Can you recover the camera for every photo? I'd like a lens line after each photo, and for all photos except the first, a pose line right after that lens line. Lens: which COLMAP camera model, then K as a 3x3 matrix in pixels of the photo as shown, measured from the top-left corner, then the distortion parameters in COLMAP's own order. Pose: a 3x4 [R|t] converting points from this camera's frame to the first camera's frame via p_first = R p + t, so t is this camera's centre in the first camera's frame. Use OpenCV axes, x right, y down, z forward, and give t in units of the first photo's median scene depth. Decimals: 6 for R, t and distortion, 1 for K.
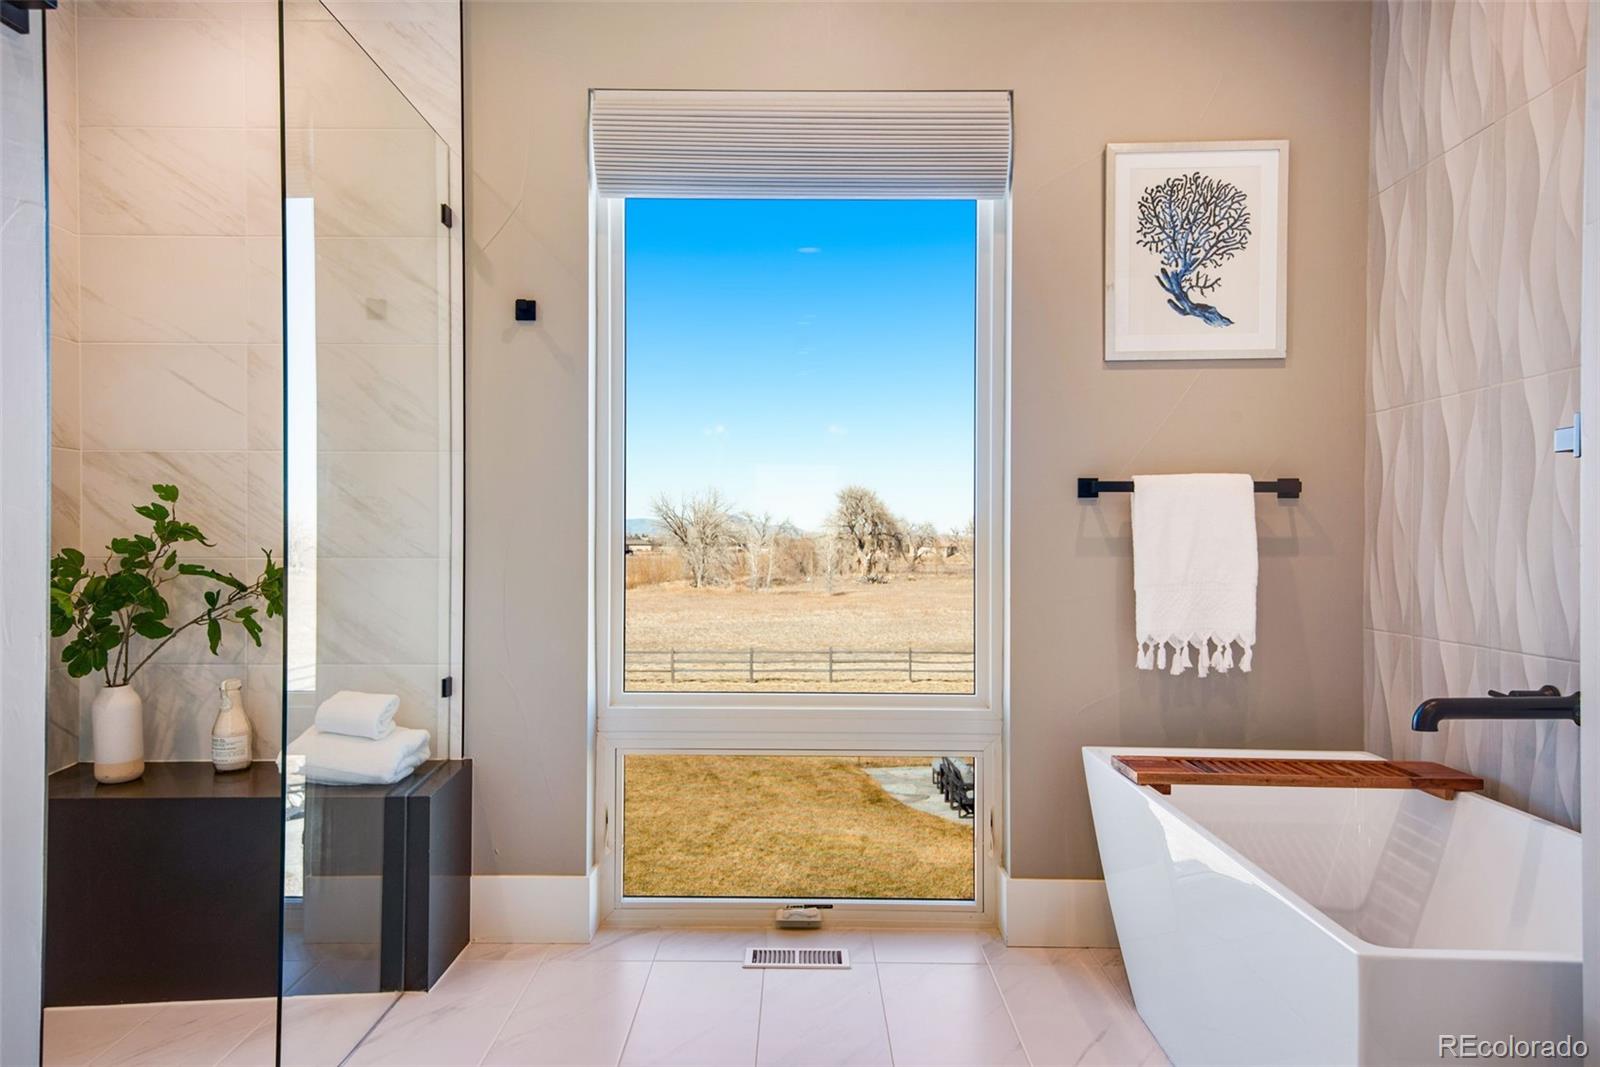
lens RADIAL K [[1109.6, 0, 798.4], [0, 1109.6, 536.8], [0, 0, 1]] dist [0.054112, -0.008272]
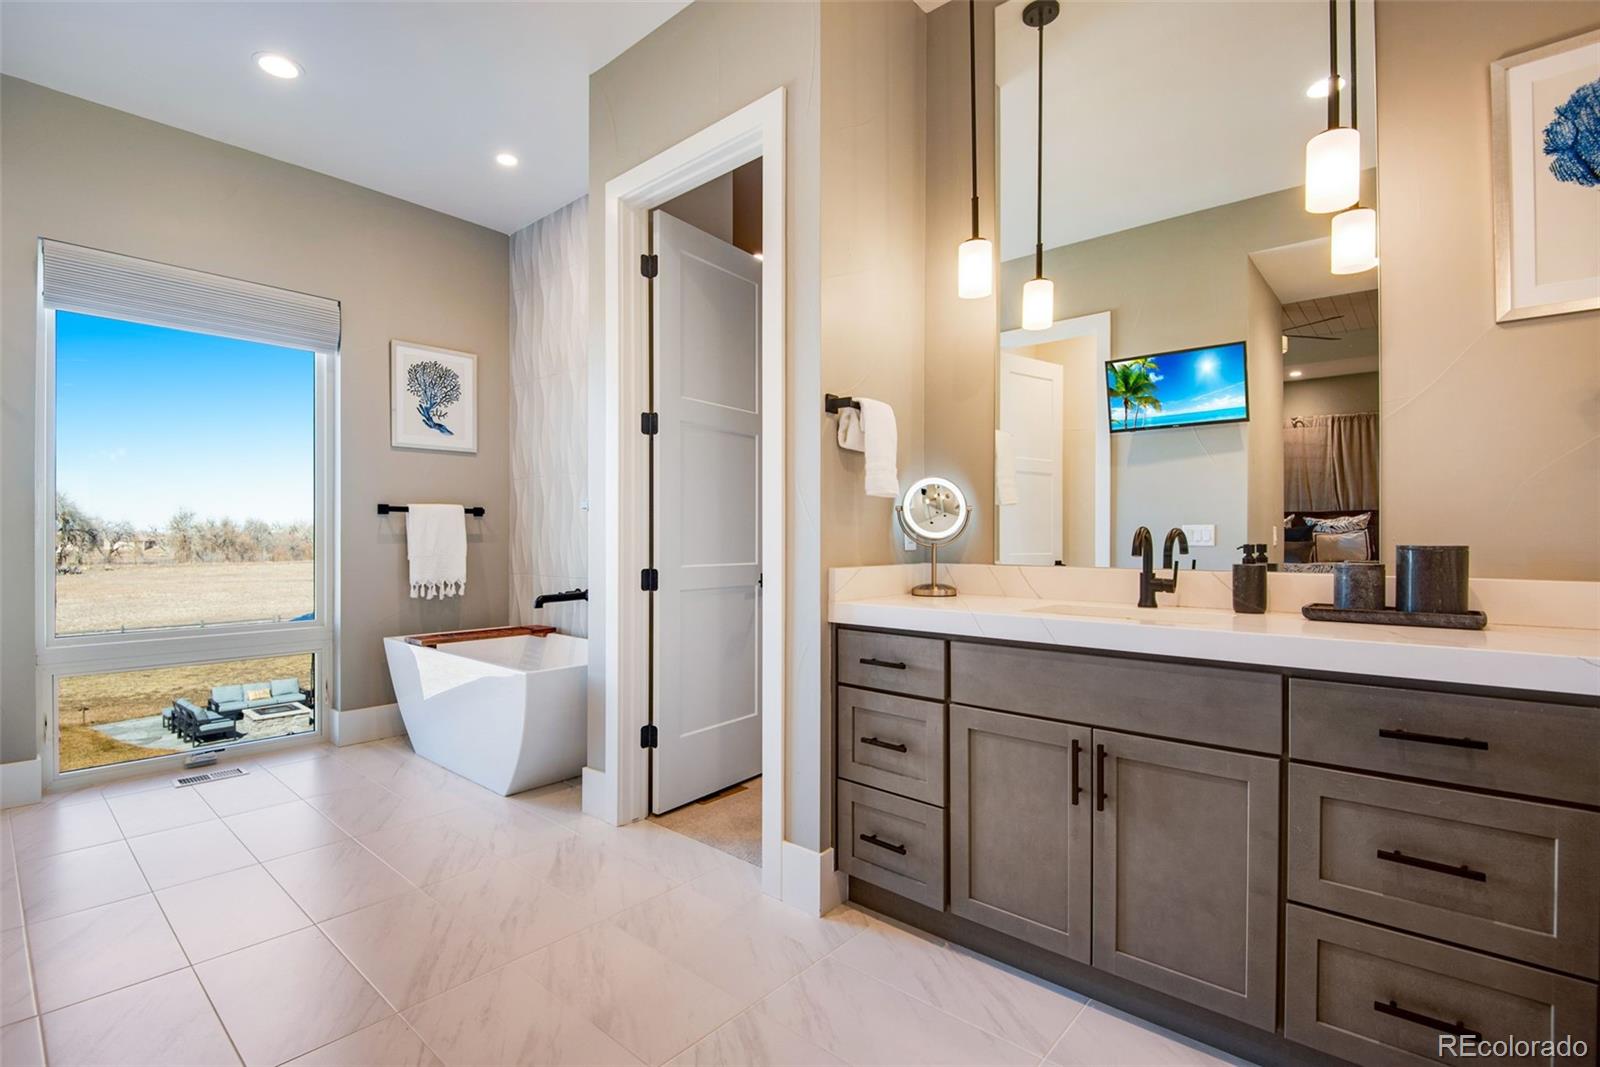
lens RADIAL K [[749.1, 0, 795.2], [0, 749.1, 537.2], [0, 0, 1]] dist [-0.024915, -0.003326]
pose [[0.638790, -0.003972, 0.769371, -0.291153], [-0.000731, 0.999983, 0.005769, -0.002221], [-0.769381, -0.004247, 0.638776, -0.414994]]
